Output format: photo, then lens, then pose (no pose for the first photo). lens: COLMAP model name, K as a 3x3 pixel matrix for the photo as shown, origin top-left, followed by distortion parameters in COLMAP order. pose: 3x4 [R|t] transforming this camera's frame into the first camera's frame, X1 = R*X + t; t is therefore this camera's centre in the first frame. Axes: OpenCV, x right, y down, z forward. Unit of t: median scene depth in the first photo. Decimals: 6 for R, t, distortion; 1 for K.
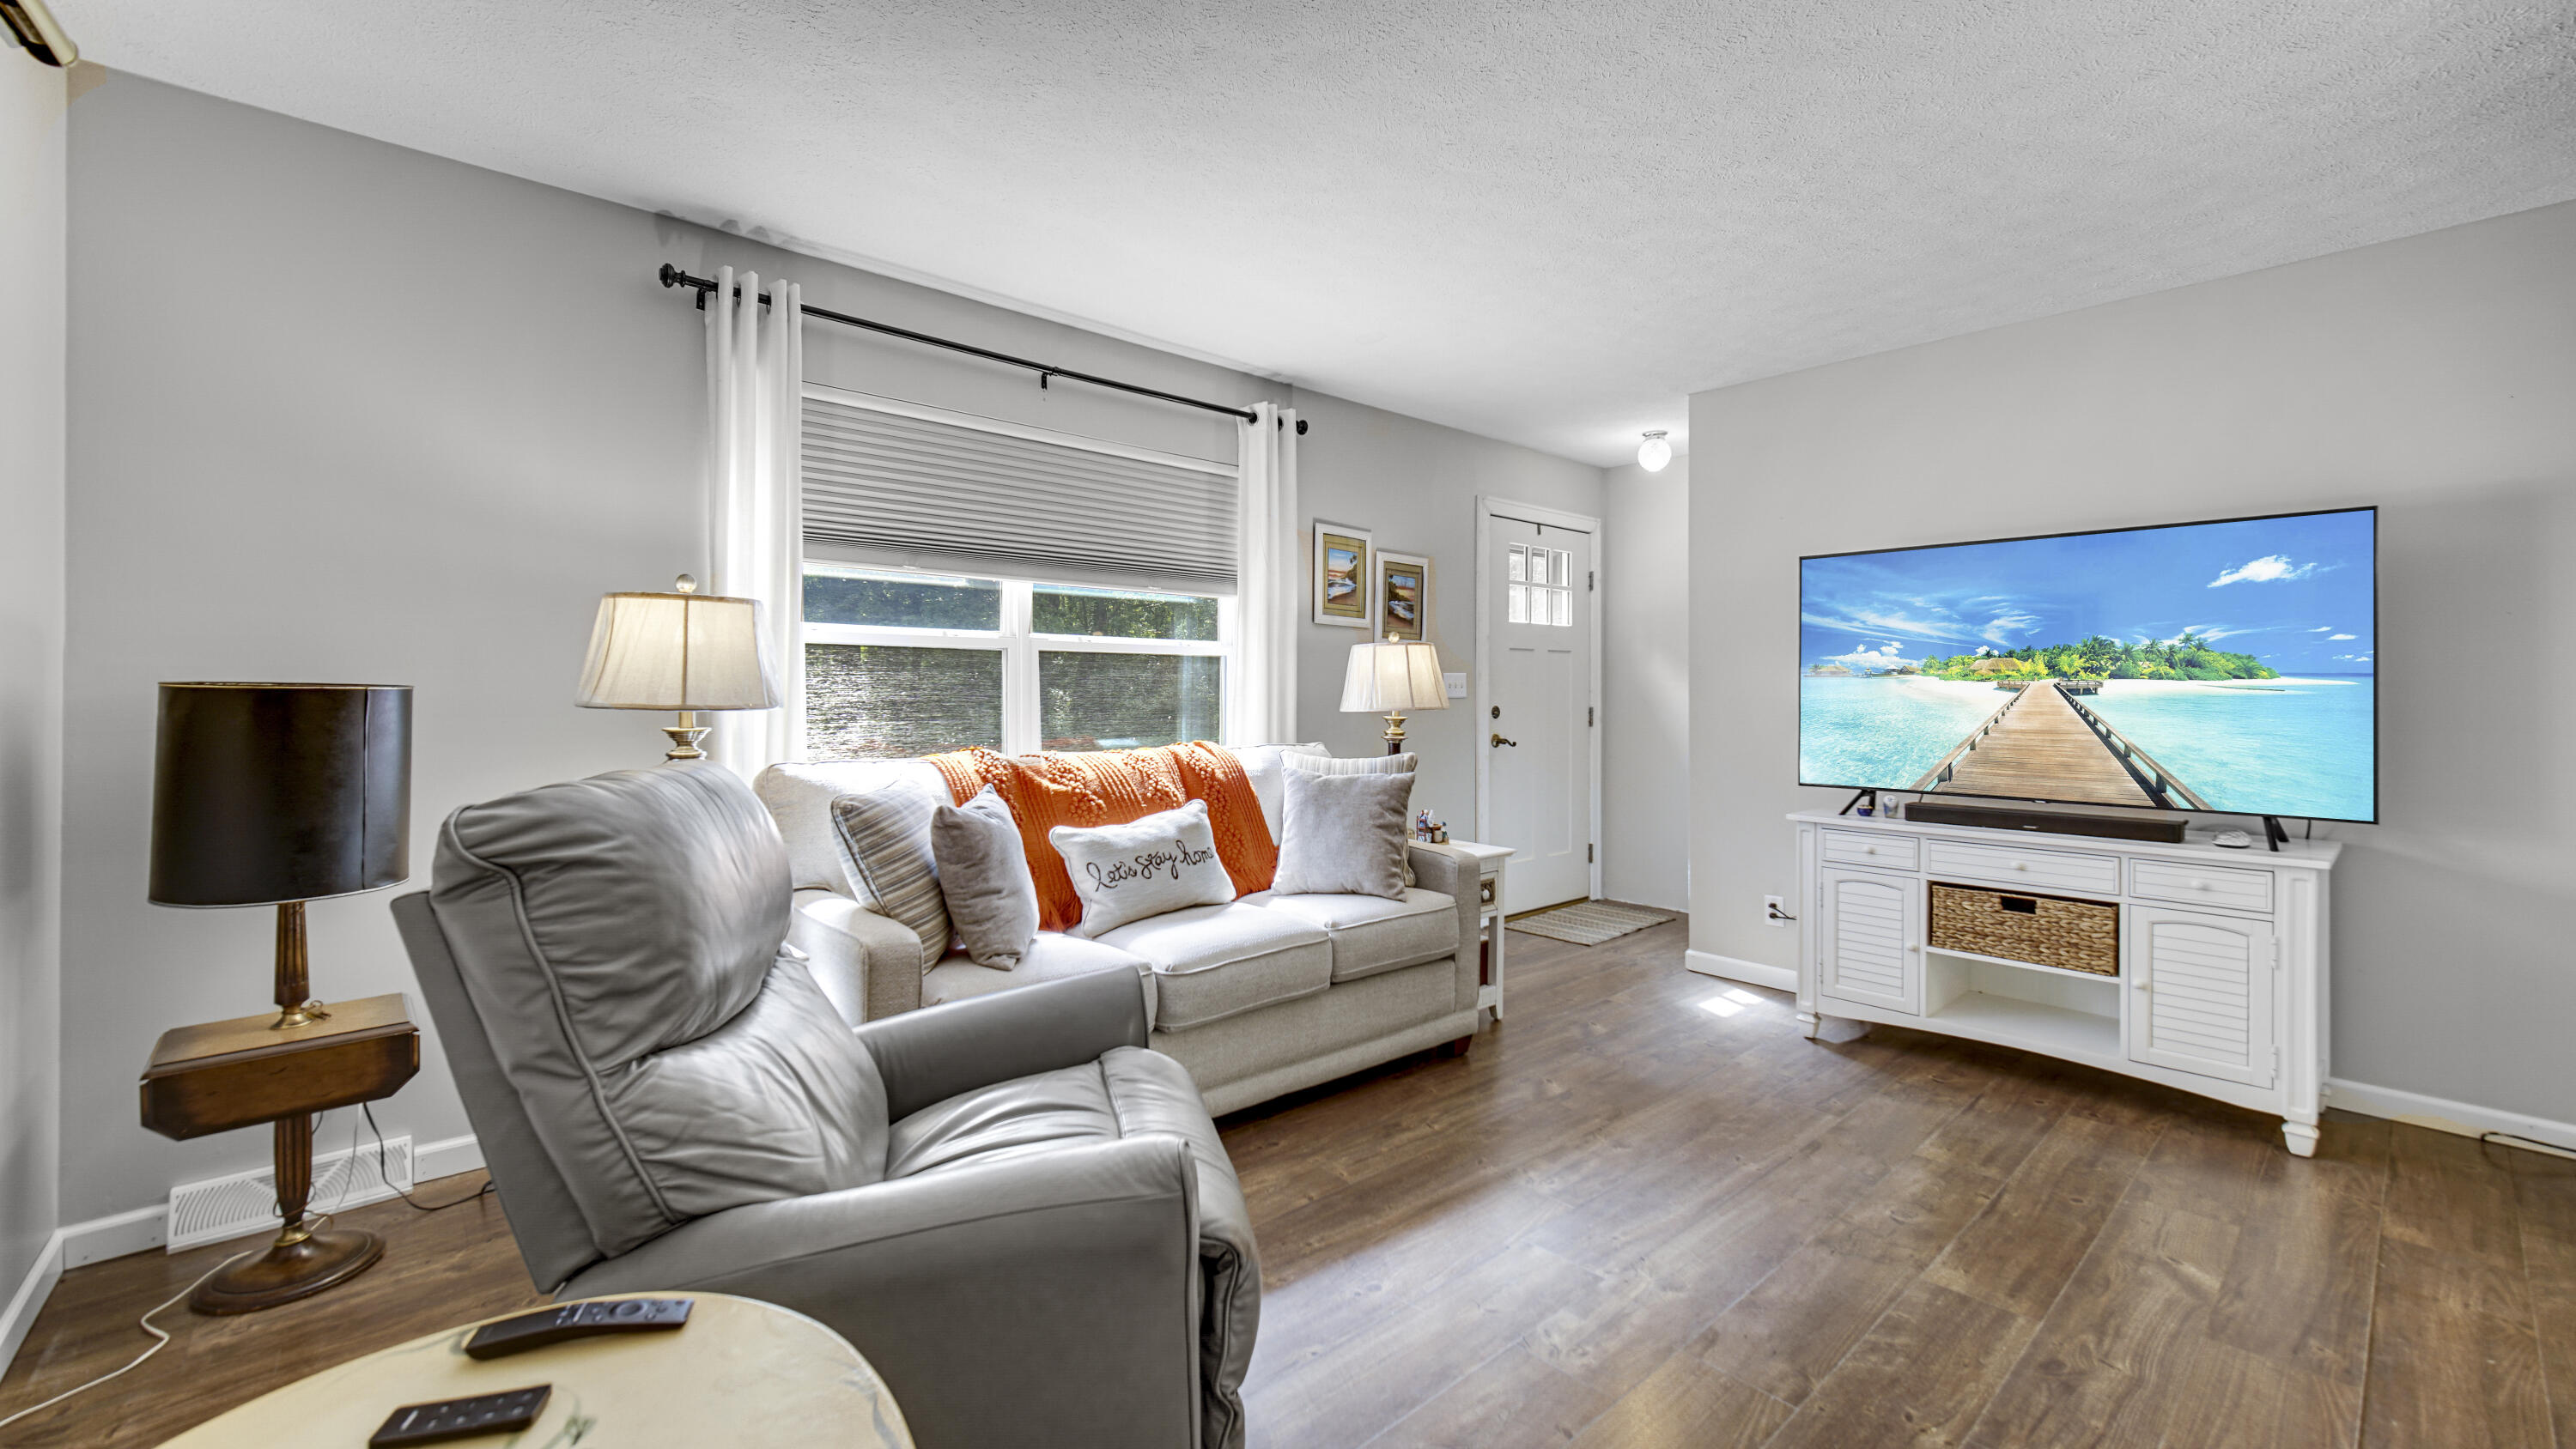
lens RADIAL K [[1048.0, 0, 1293.6], [0, 1048.0, 690.0], [0, 0, 1]] dist [-0.004364, 0.002129]
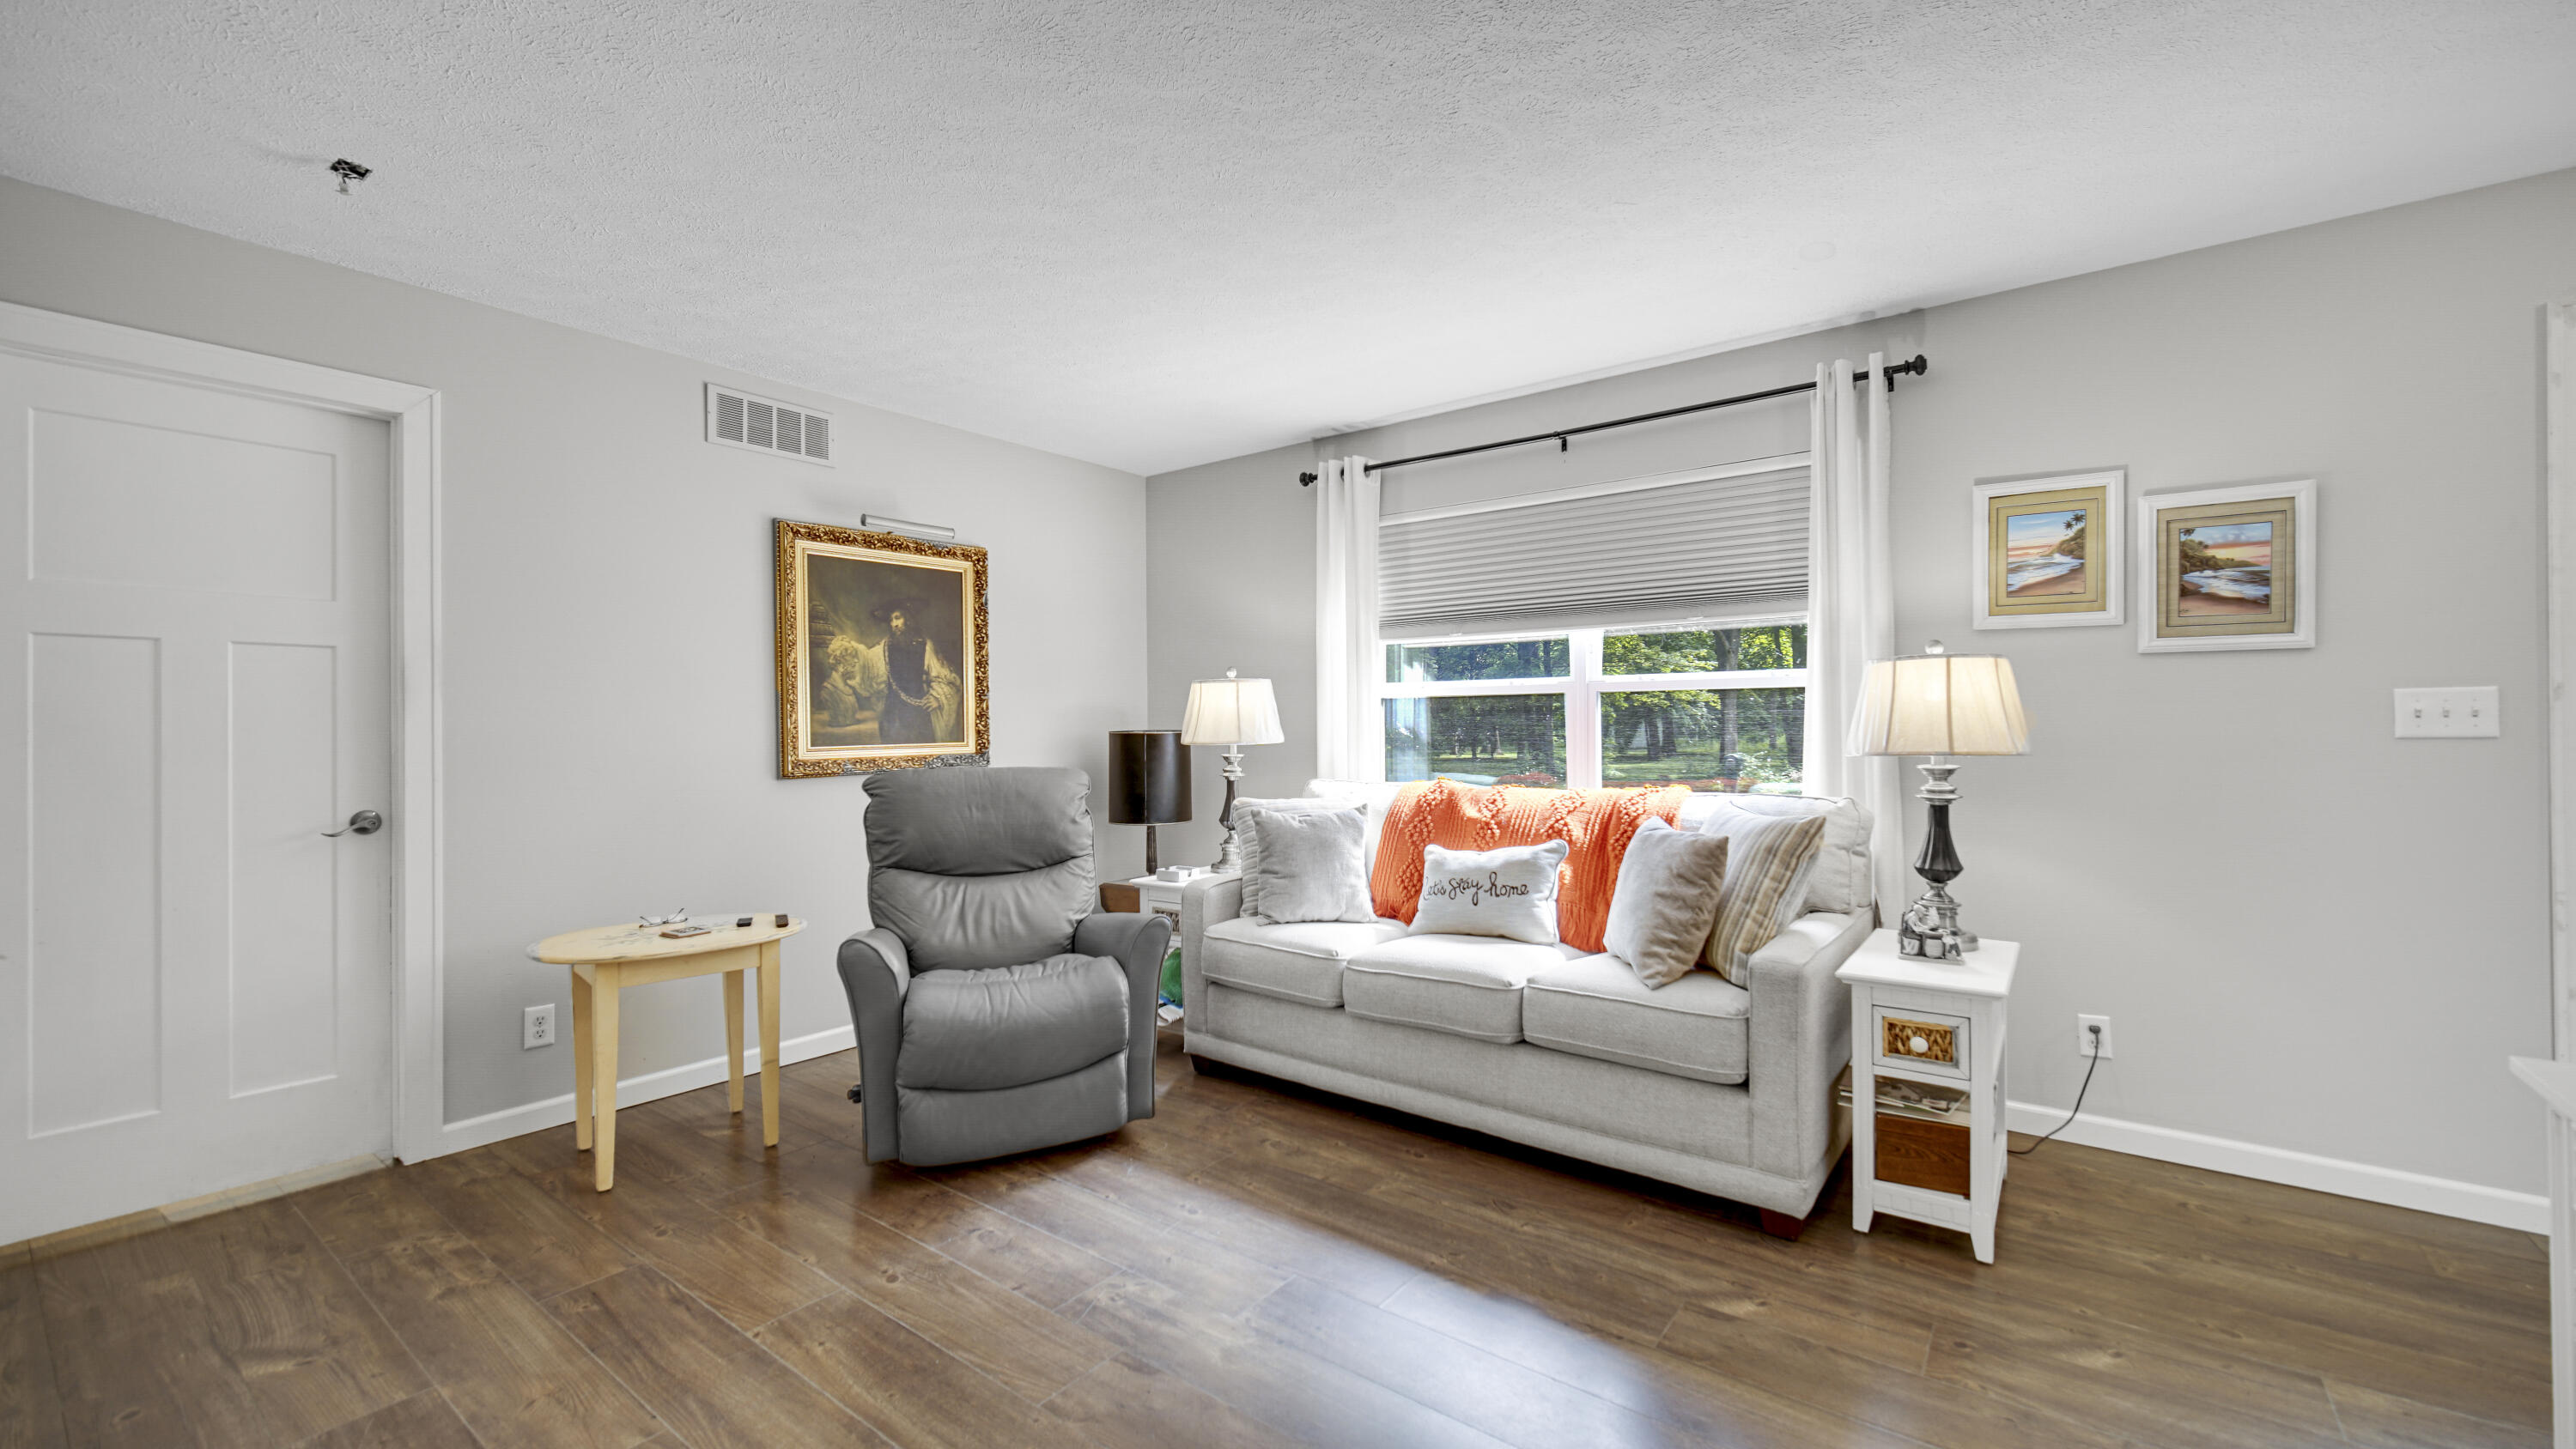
lens RADIAL K [[1048.0, 0, 1283.9], [0, 1048.0, 725.2], [0, 0, 1]] dist [-0.004364, 0.002129]
pose [[0.172200, -0.008407, -0.985026, 0.781409], [0.009665, 0.999930, -0.006845, -0.000093], [0.985015, -0.008341, 0.172269, 0.526489]]
